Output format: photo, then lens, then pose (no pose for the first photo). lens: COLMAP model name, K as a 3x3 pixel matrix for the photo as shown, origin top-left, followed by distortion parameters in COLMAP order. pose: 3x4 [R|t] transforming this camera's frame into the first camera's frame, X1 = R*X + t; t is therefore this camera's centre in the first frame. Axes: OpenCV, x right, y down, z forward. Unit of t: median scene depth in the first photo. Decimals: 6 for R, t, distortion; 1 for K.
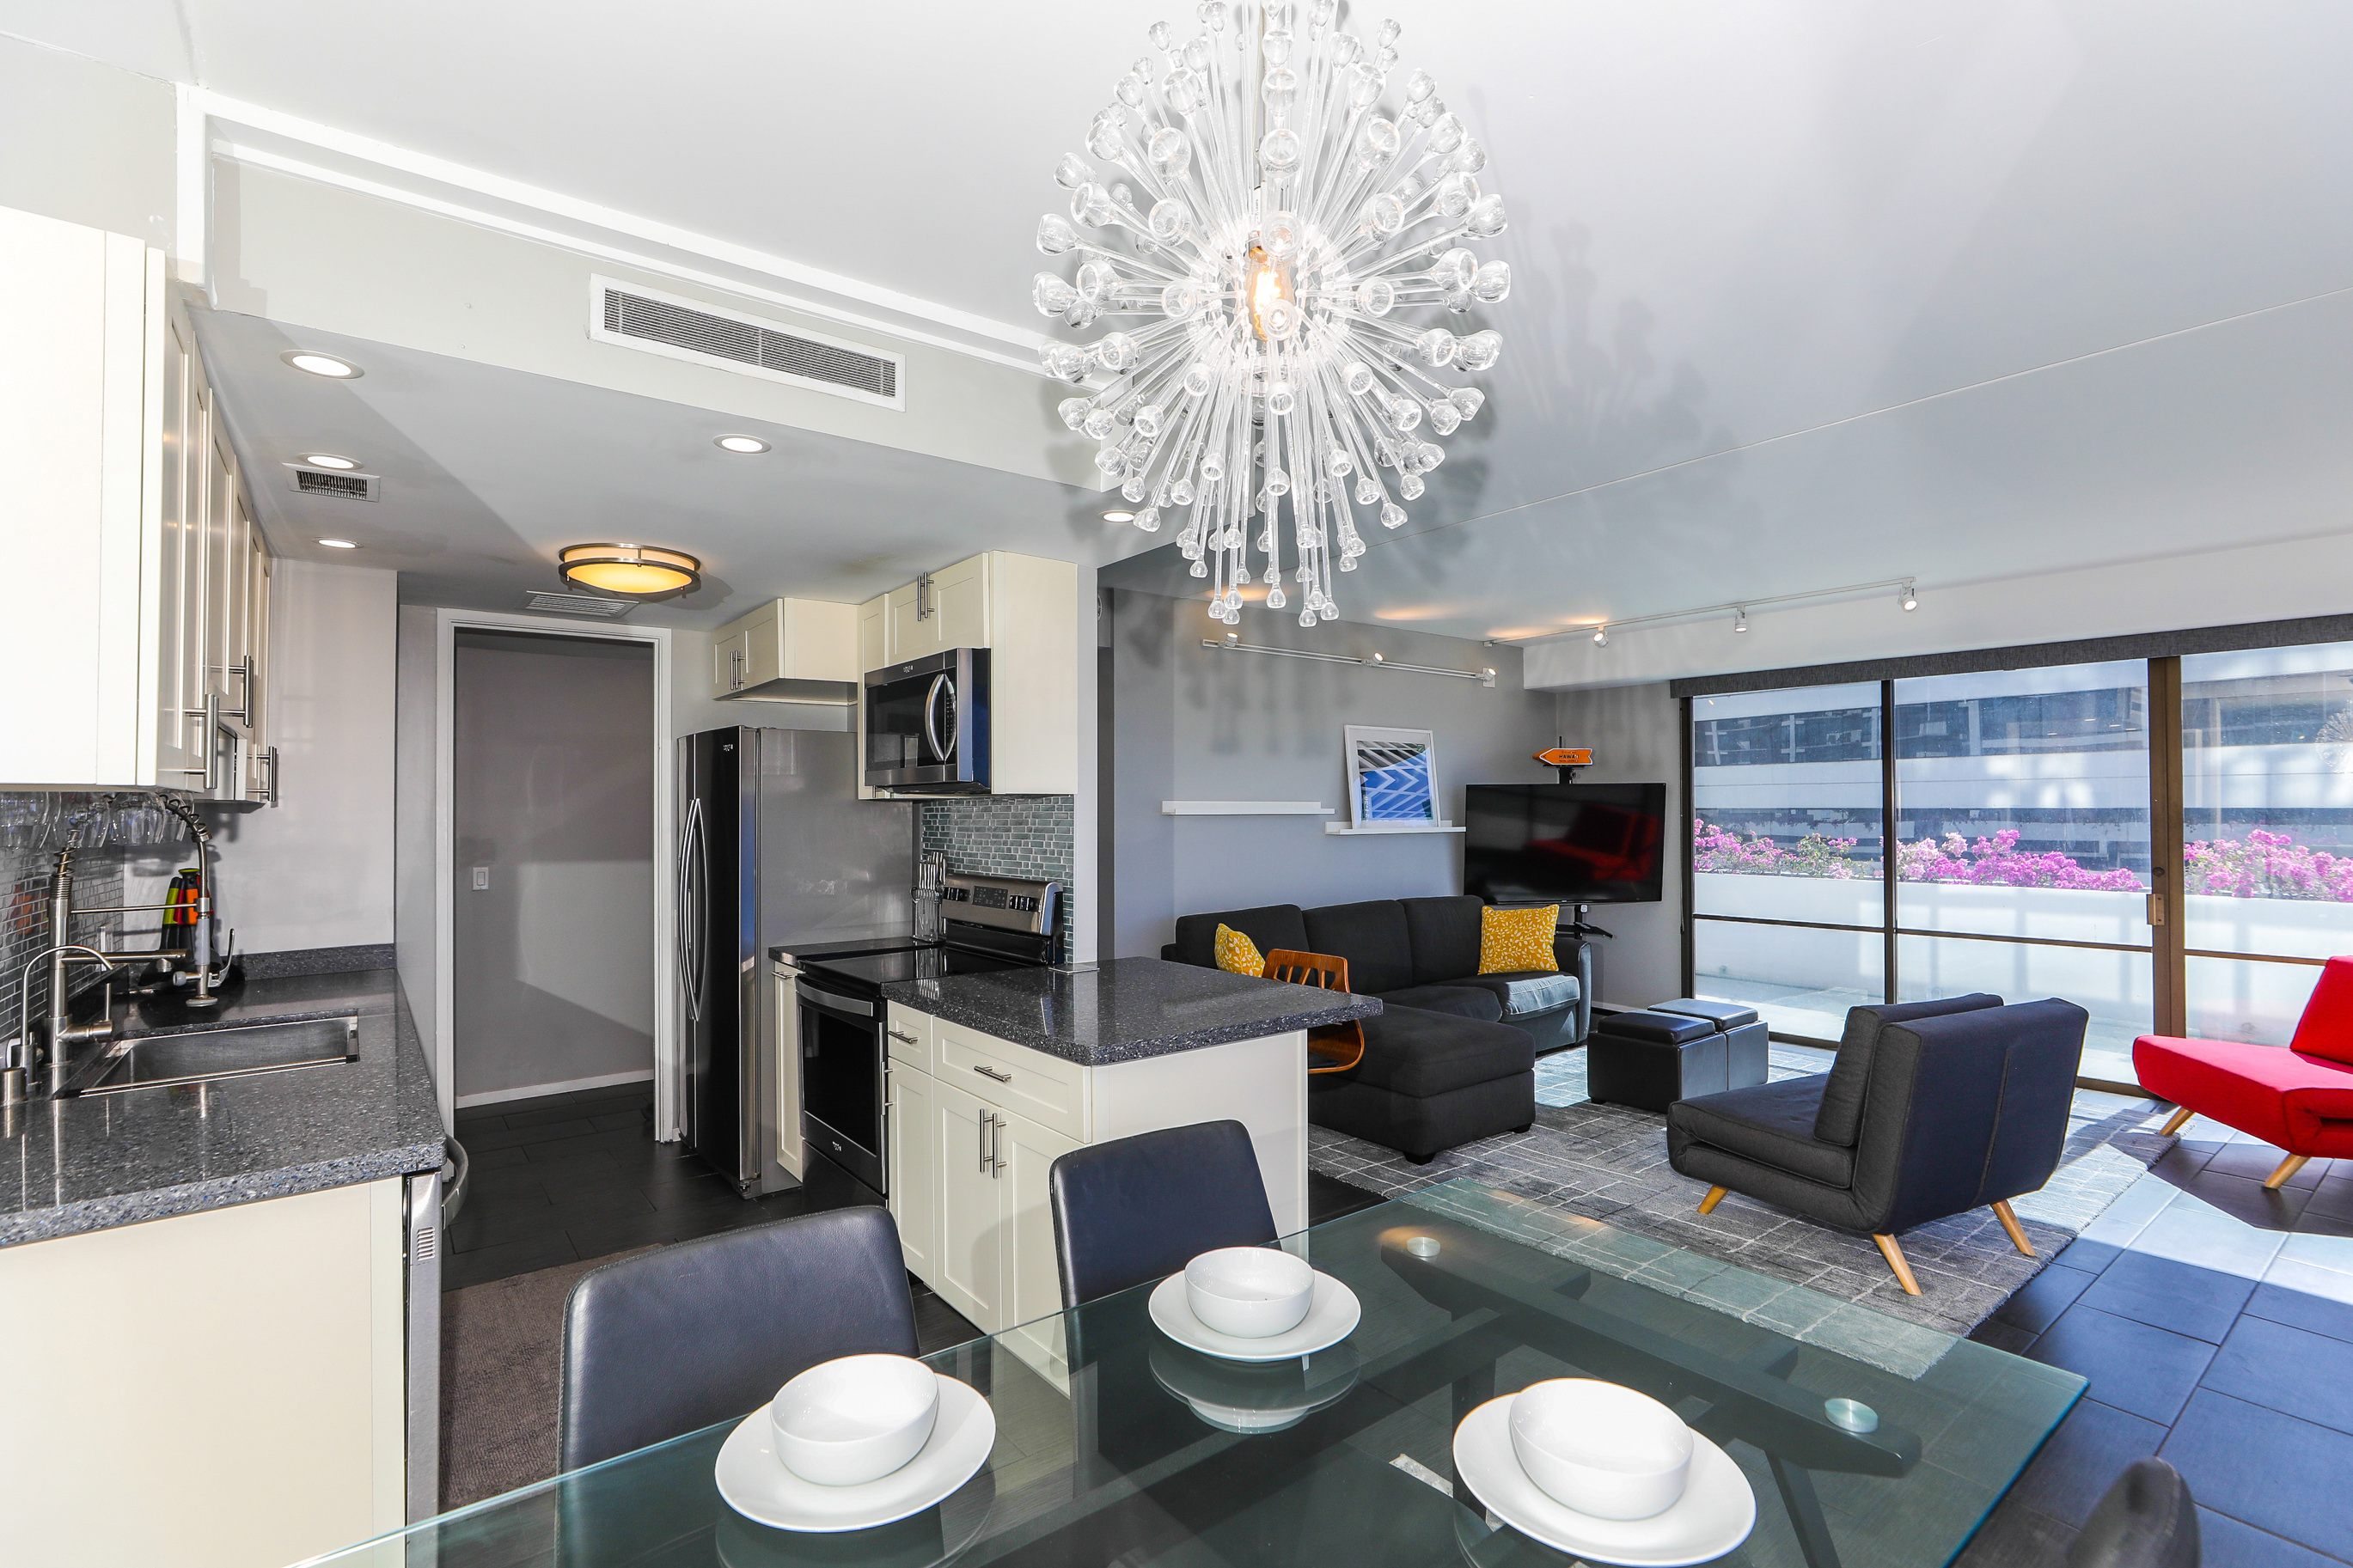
lens RADIAL K [[1083.3, 0, 1208.9], [0, 1083.3, 795.5], [0, 0, 1]] dist [0.000339, 0.000463]
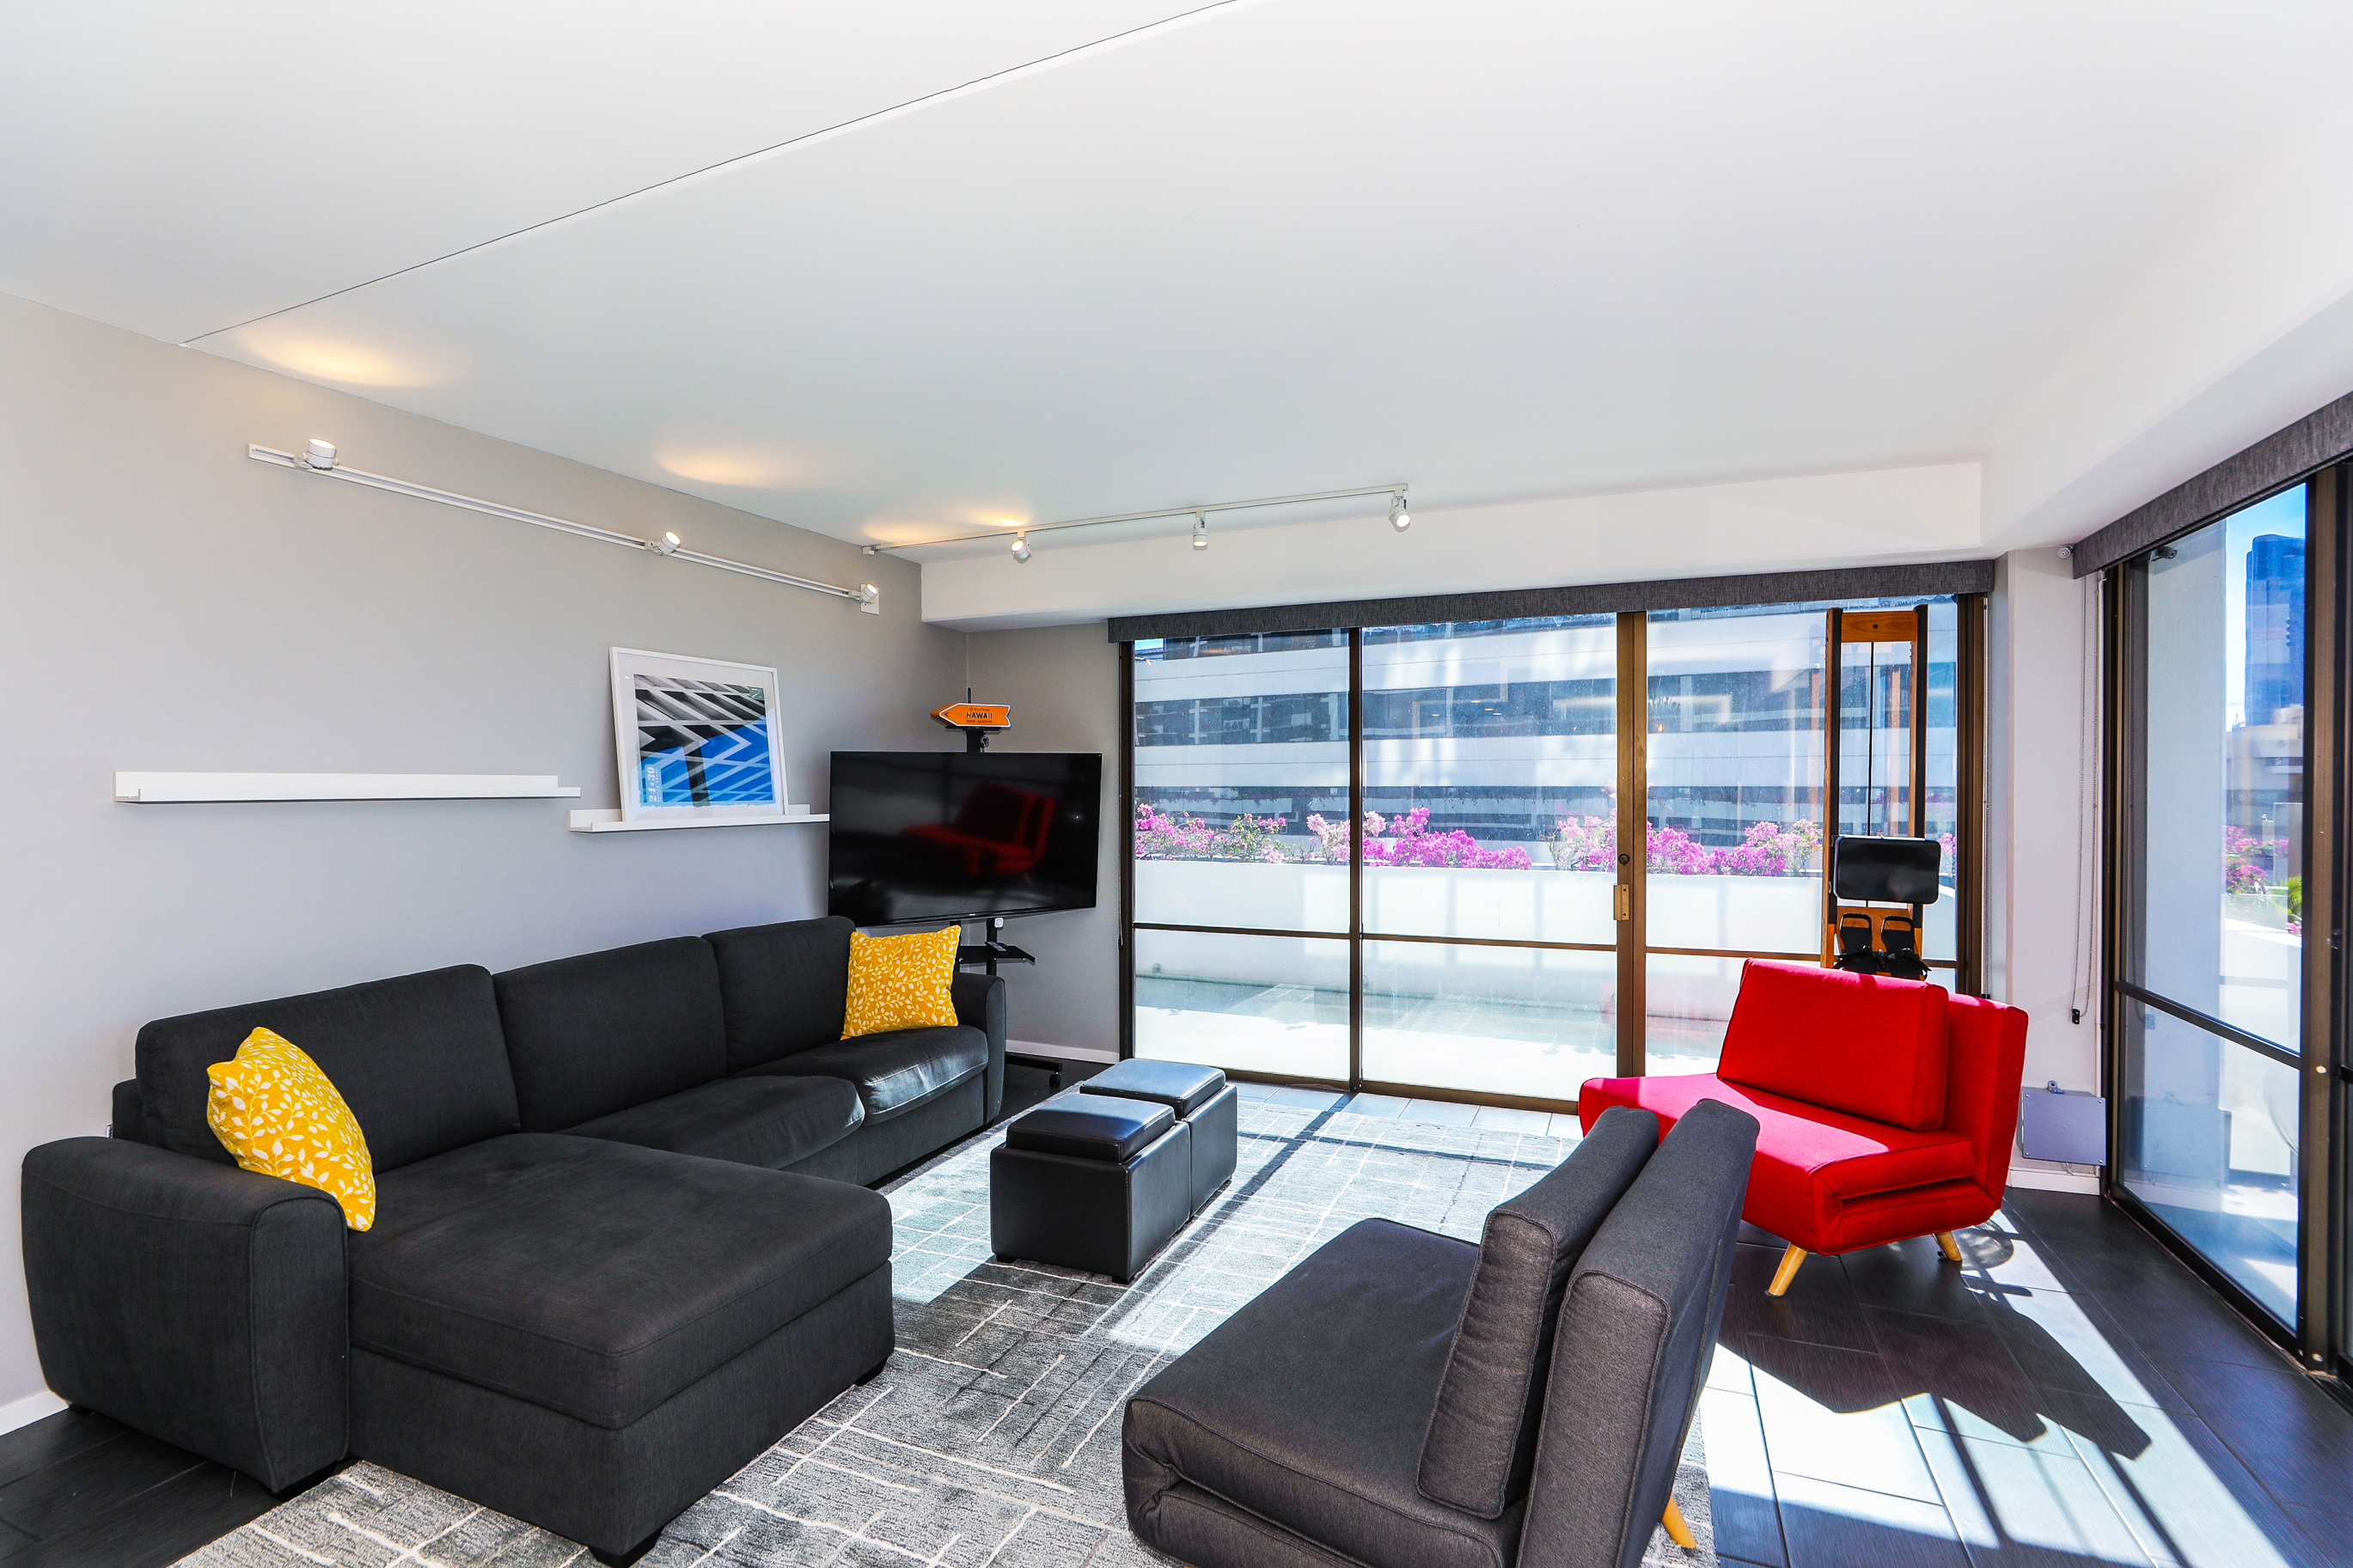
lens RADIAL K [[1066.2, 0, 1176.5], [0, 1066.2, 784.0], [0, 0, 1]] dist [-0.097282, -0.000053]
pose [[0.887744, 0.001775, 0.460334, 0.133246], [-0.006396, 0.999944, 0.008478, 0.003559], [-0.460293, -0.010470, 0.887706, 0.335274]]
